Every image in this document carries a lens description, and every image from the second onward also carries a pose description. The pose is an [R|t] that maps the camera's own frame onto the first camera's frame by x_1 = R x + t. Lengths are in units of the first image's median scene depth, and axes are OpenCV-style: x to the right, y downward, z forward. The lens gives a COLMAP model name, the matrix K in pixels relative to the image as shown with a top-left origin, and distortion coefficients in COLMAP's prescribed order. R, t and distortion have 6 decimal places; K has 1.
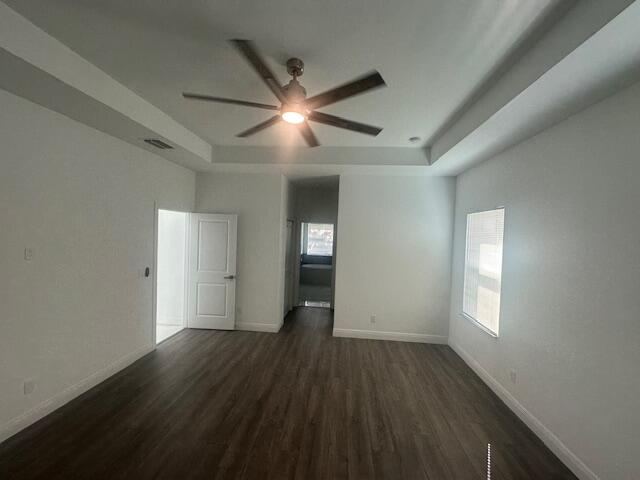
lens RADIAL K [[253.3, 0, 320.0], [0, 253.3, 240.0], [0, 0, 1]] dist [-0.001491, -0.000167]
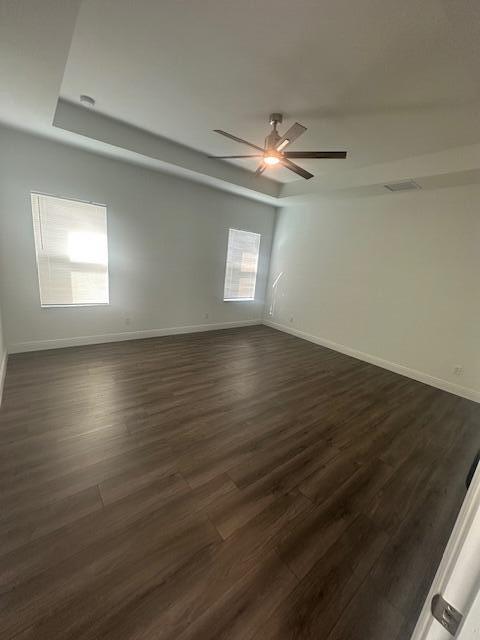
lens RADIAL K [[253.3, 0, 240.0], [0, 253.3, 320.0], [0, 0, 1]] dist [-0.001491, -0.000167]
pose [[-0.682332, -0.274388, 0.677594, -0.783426], [-0.106165, 0.954254, 0.279513, -0.006563], [-0.723293, 0.118784, -0.680249, 1.448093]]
